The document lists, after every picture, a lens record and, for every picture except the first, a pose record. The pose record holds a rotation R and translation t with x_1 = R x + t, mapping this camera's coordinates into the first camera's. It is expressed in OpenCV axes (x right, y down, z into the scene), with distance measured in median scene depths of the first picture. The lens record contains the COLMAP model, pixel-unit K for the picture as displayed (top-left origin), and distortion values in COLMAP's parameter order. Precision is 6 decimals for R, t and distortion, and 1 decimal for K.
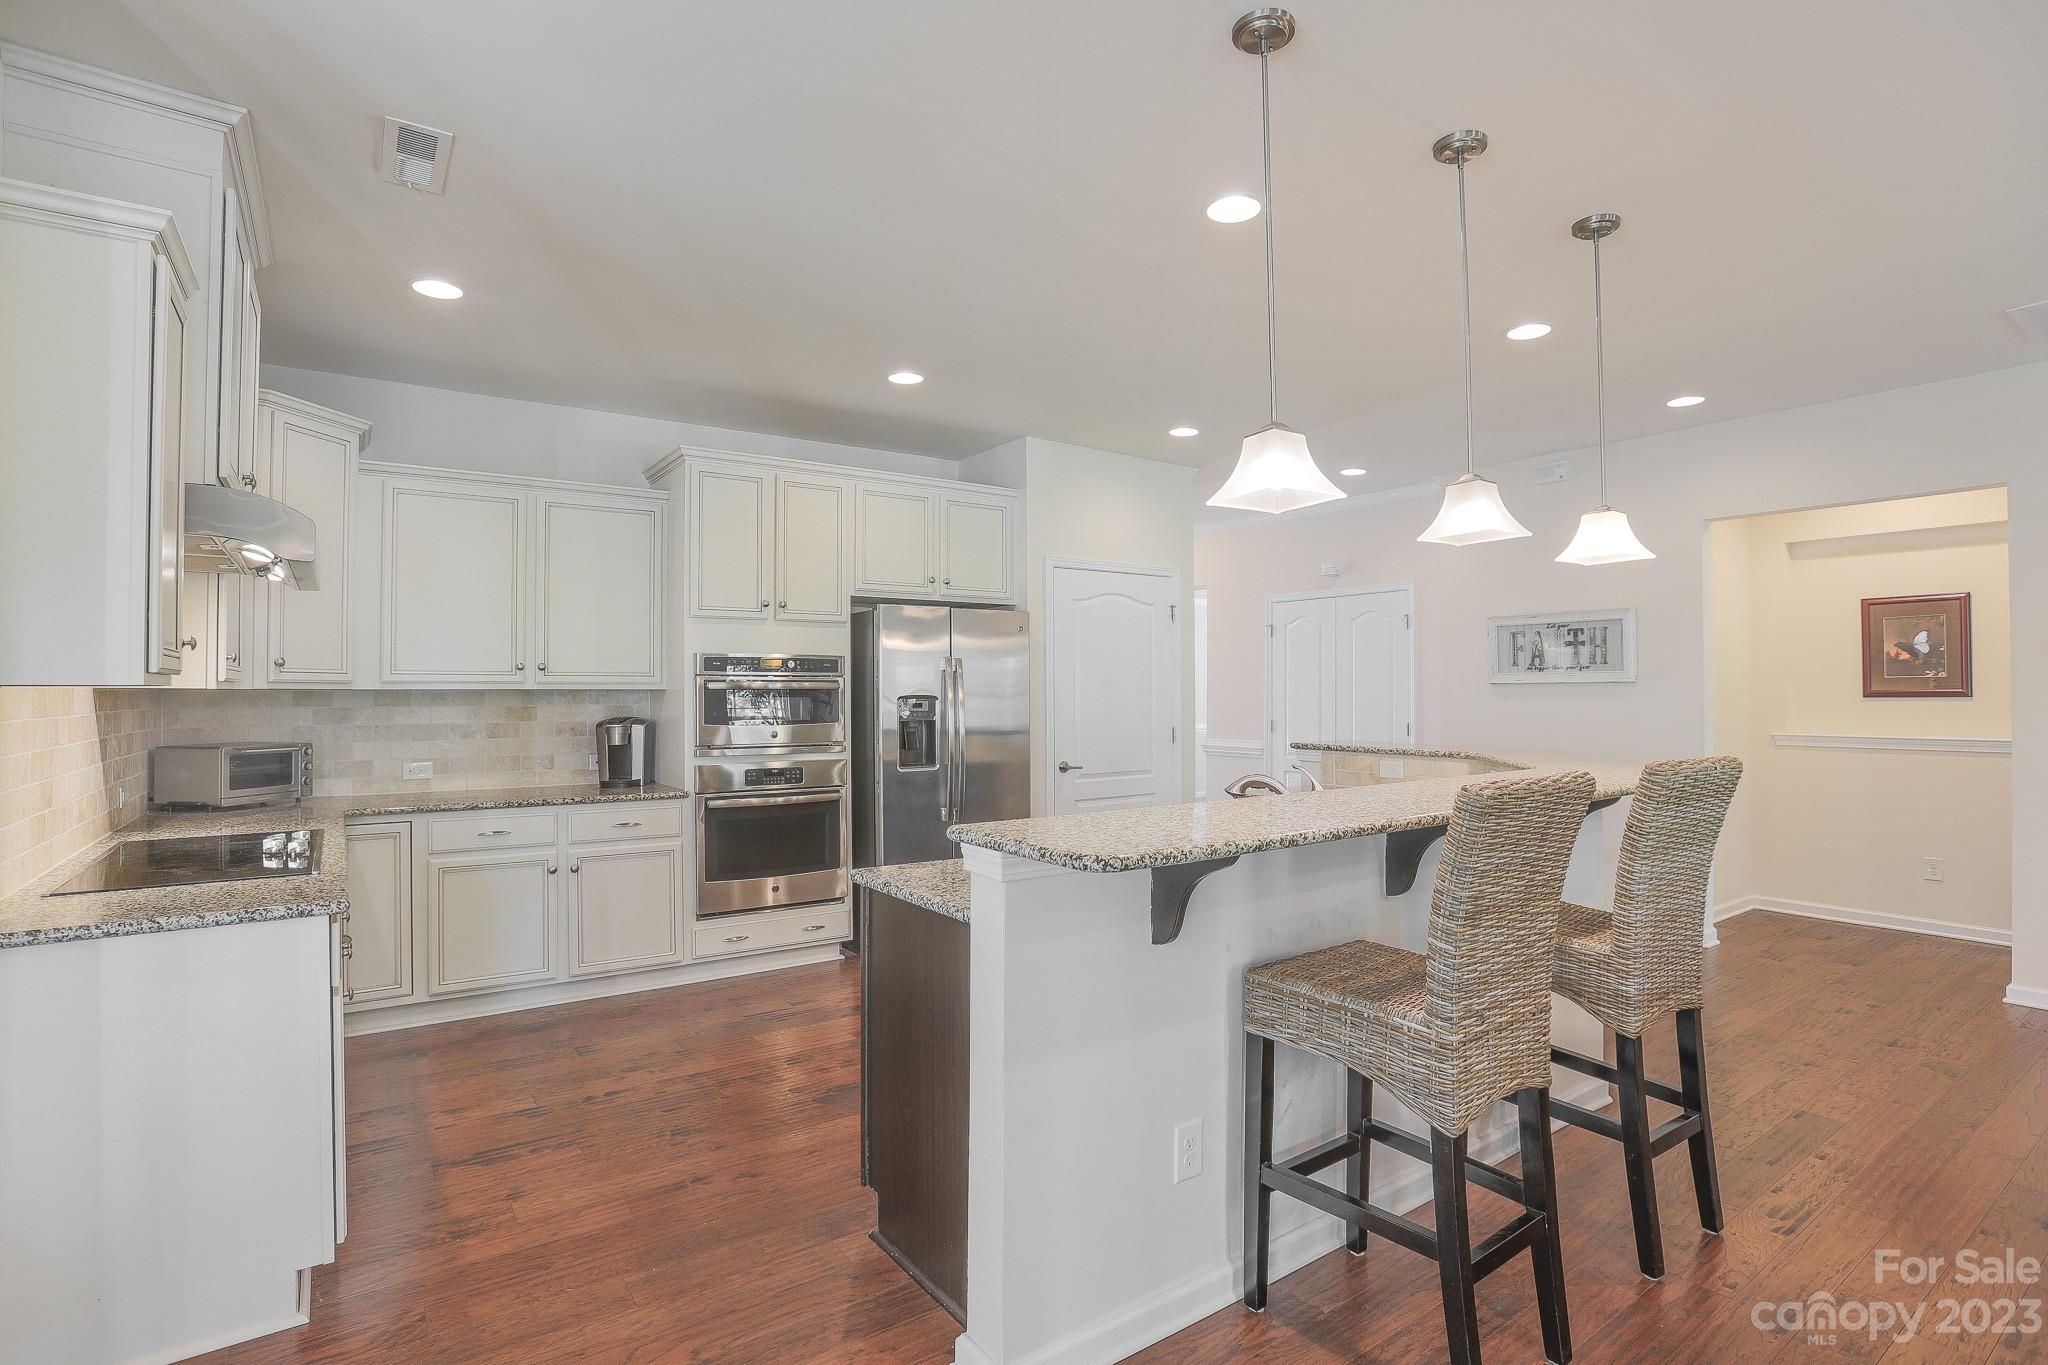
lens RADIAL K [[989.6, 0, 1003.6], [0, 989.6, 696.9], [0, 0, 1]] dist [-0.082710, 0.045005]
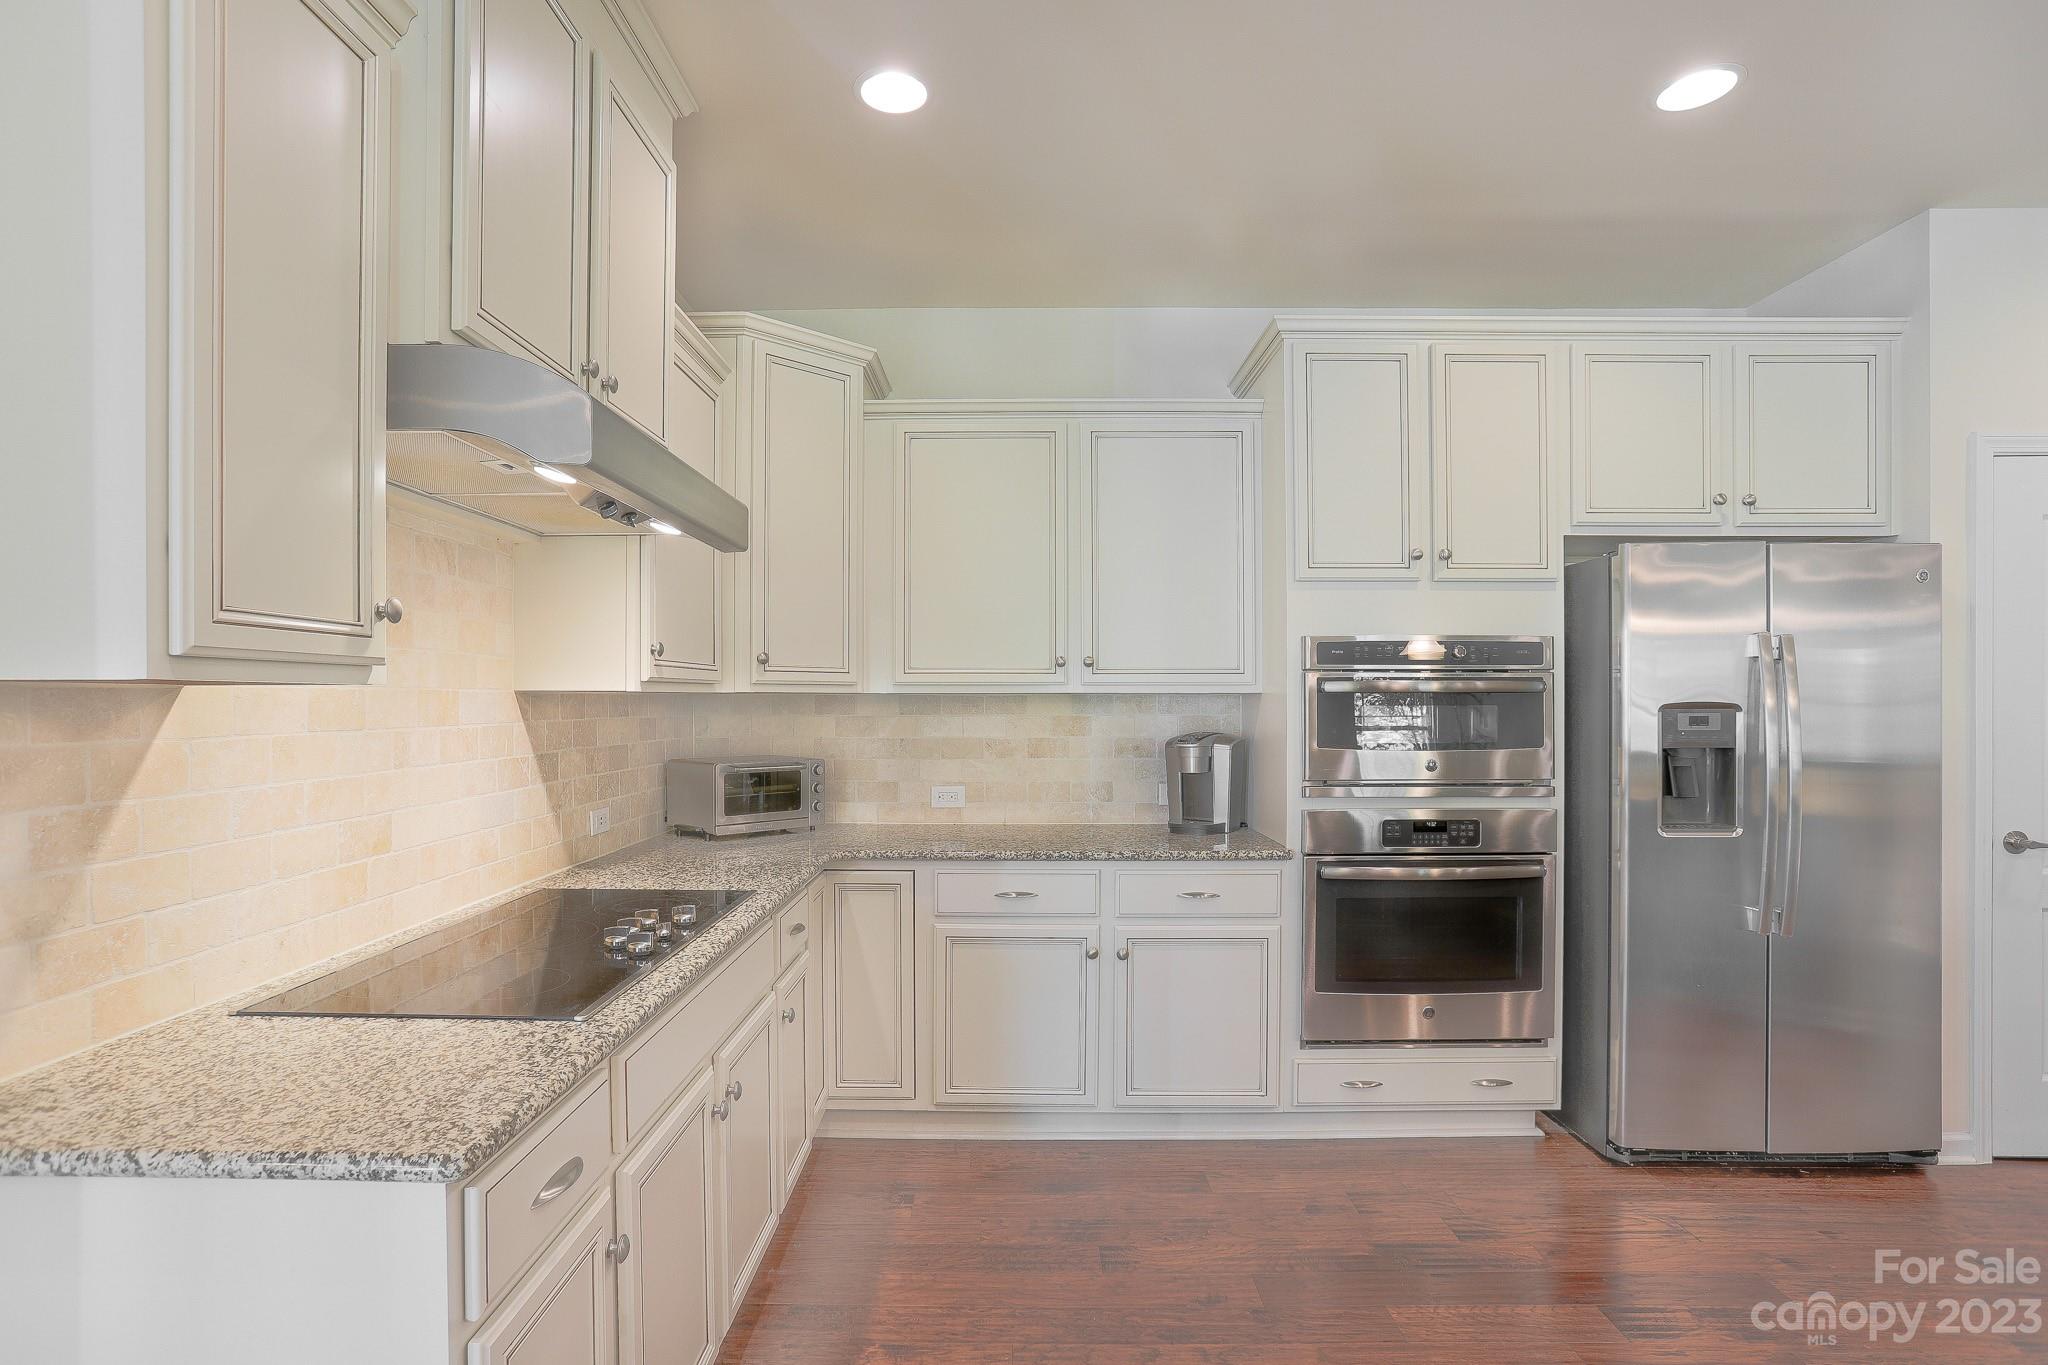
lens RADIAL K [[989.6, 0, 1003.6], [0, 989.6, 696.9], [0, 0, 1]] dist [-0.082710, 0.045005]
pose [[0.811039, -0.000083, -0.584992, -0.093851], [-0.003169, 0.999985, -0.004535, -0.001215], [0.584983, 0.005532, 0.811026, 0.351728]]
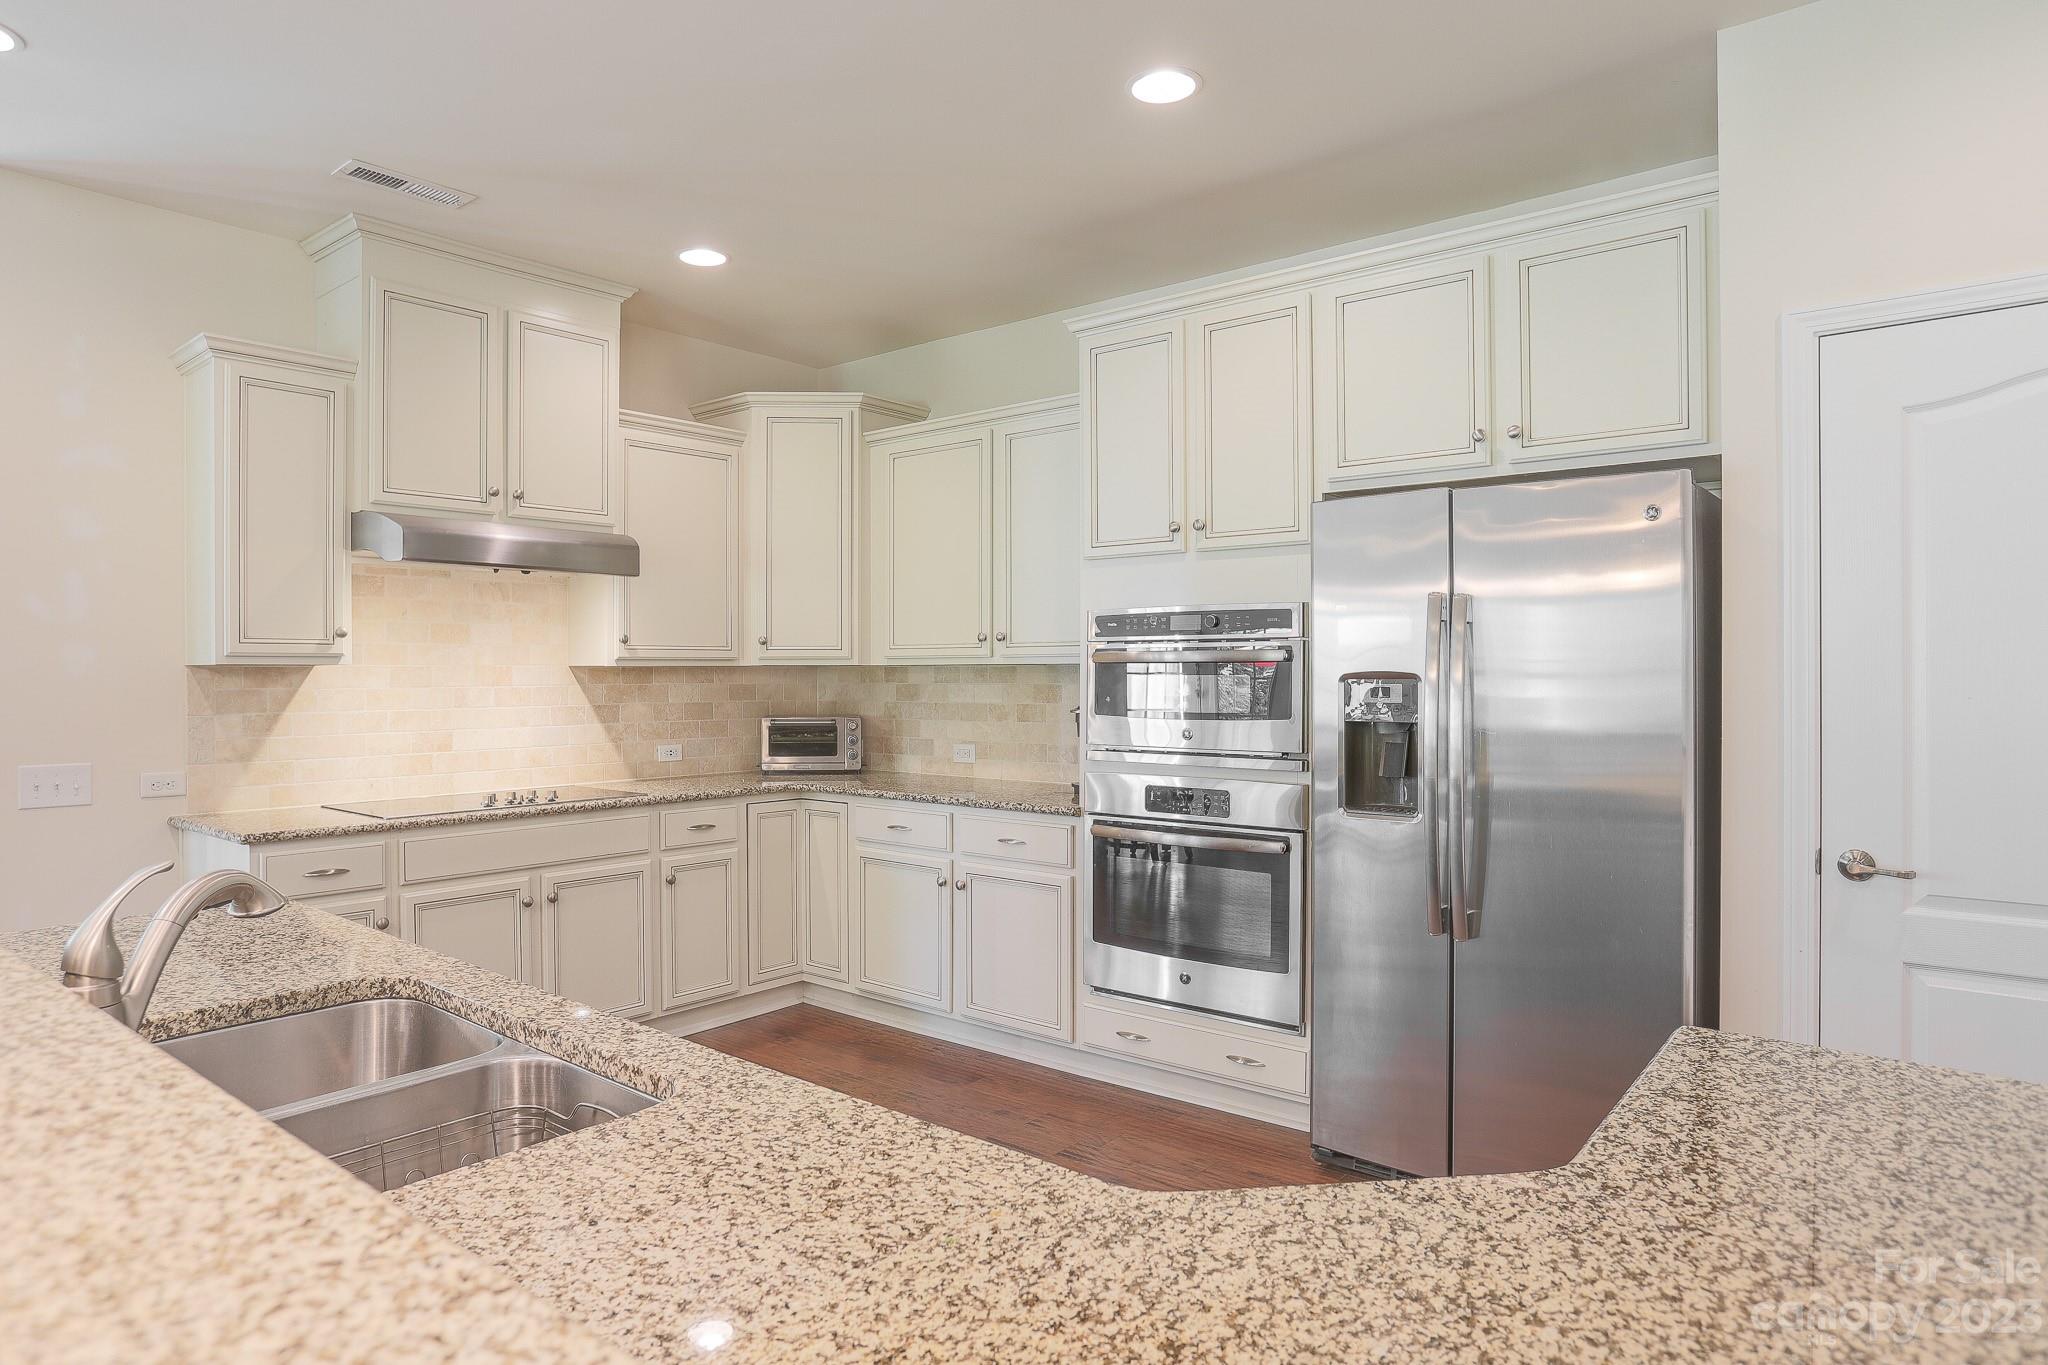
lens RADIAL K [[1184.4, 0, 1024.0], [0, 1184.4, 682.5], [0, 0, 1]] dist [-0.058869, 0.000332]
pose [[0.279578, 0.009871, -0.960072, 0.464473], [-0.001708, 0.999951, 0.009783, -0.002123], [0.960122, -0.001095, 0.279581, 0.694563]]
